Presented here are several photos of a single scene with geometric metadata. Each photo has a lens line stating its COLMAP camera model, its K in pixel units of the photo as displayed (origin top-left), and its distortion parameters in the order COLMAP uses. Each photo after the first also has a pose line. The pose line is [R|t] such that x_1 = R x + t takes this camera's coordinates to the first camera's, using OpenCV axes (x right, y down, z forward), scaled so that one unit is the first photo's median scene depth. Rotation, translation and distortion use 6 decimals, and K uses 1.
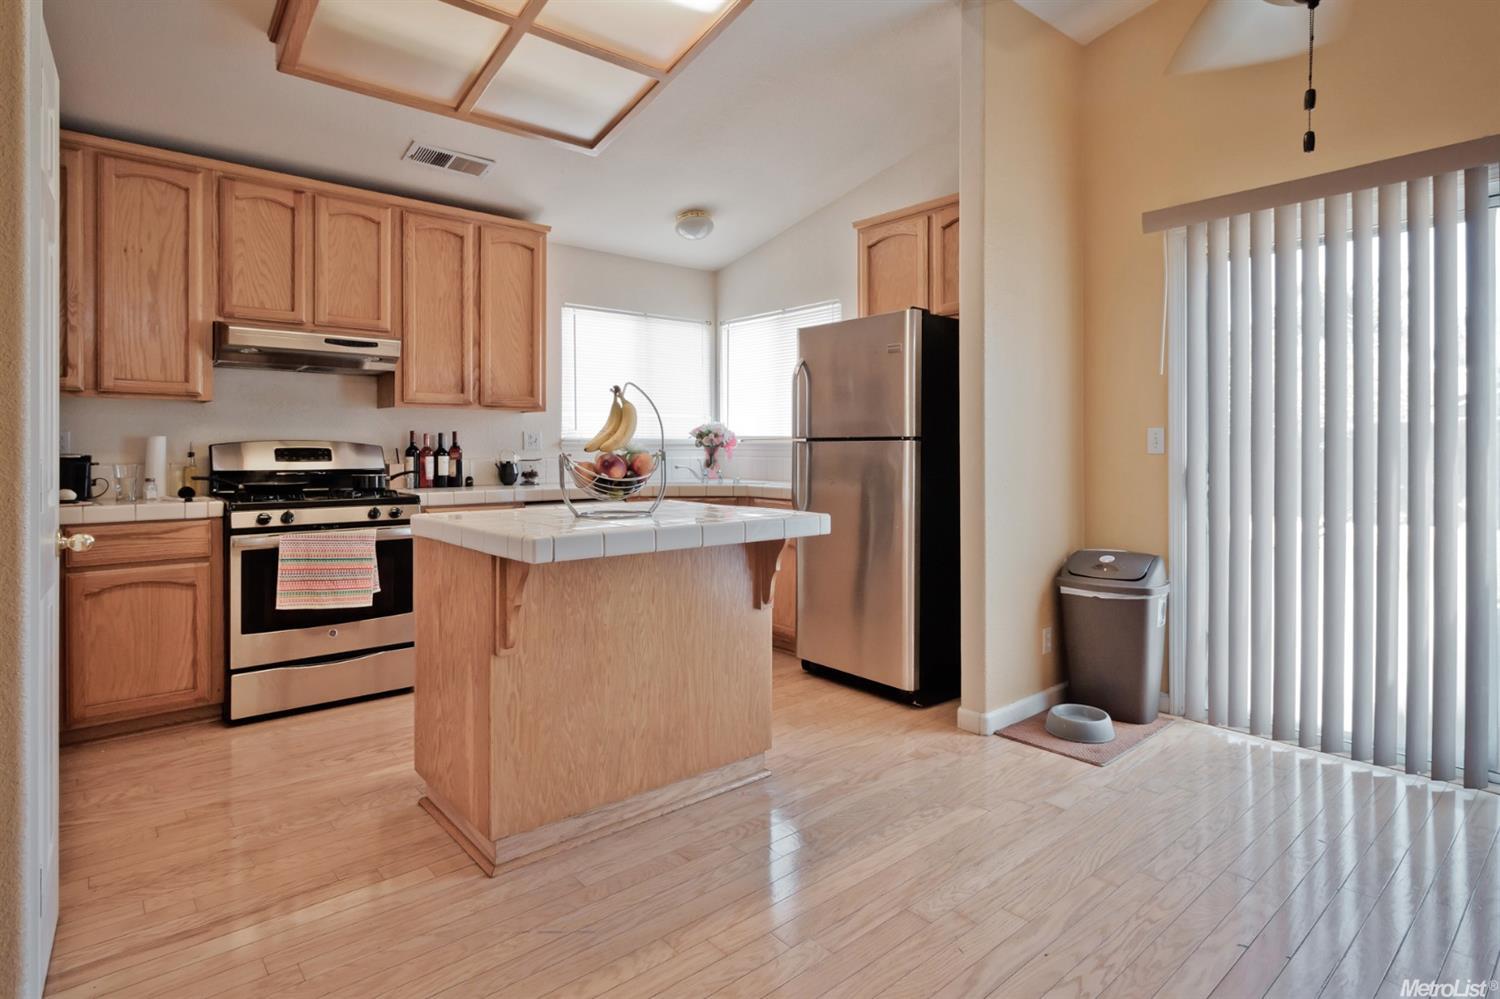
lens RADIAL K [[785.1, 0, 727.0], [0, 785.1, 454.4], [0, 0, 1]] dist [-0.001755, -0.000784]
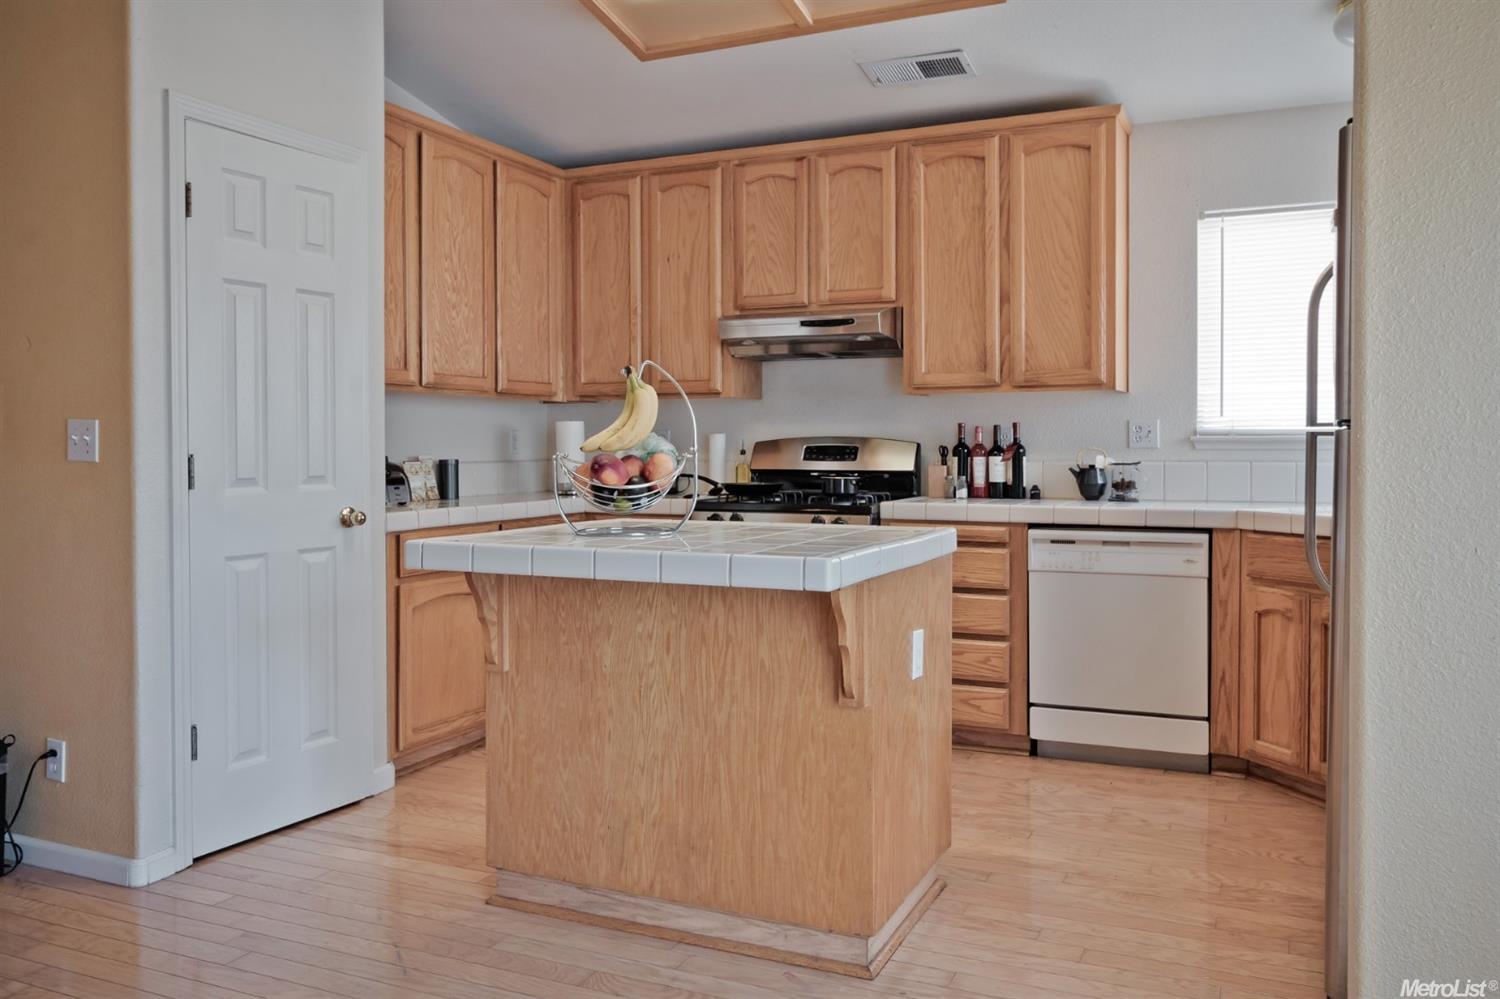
lens RADIAL K [[1123.9, 0, 753.9], [0, 1123.9, 463.2], [0, 0, 1]] dist [0.006949, 0.000809]
pose [[0.440665, 0.014423, -0.897556, 0.667101], [-0.005706, 0.999896, 0.013266, -0.005411], [0.897653, -0.000724, 0.440702, 0.442824]]
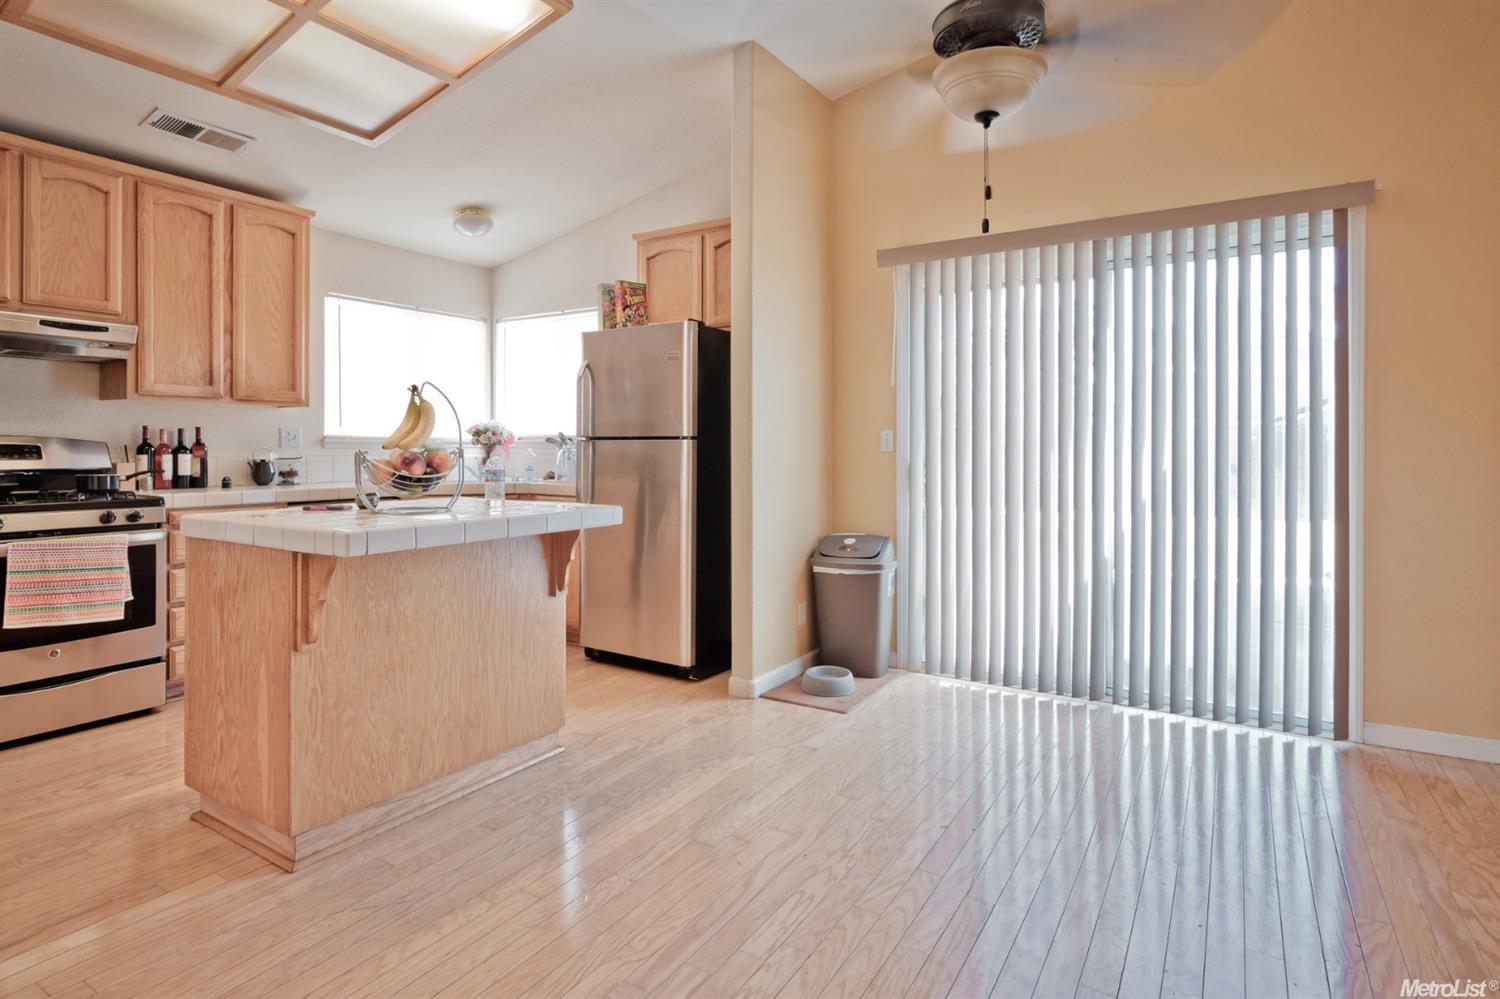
lens RADIAL K [[793.7, 0, 732.3], [0, 793.7, 452.1], [0, 0, 1]] dist [-0.000325, -0.000553]
pose [[0.954339, 0.000684, 0.298724, -0.041918], [-0.000443, 1.000000, -0.000875, 0.000769], [-0.298724, 0.000703, 0.954339, -0.088376]]
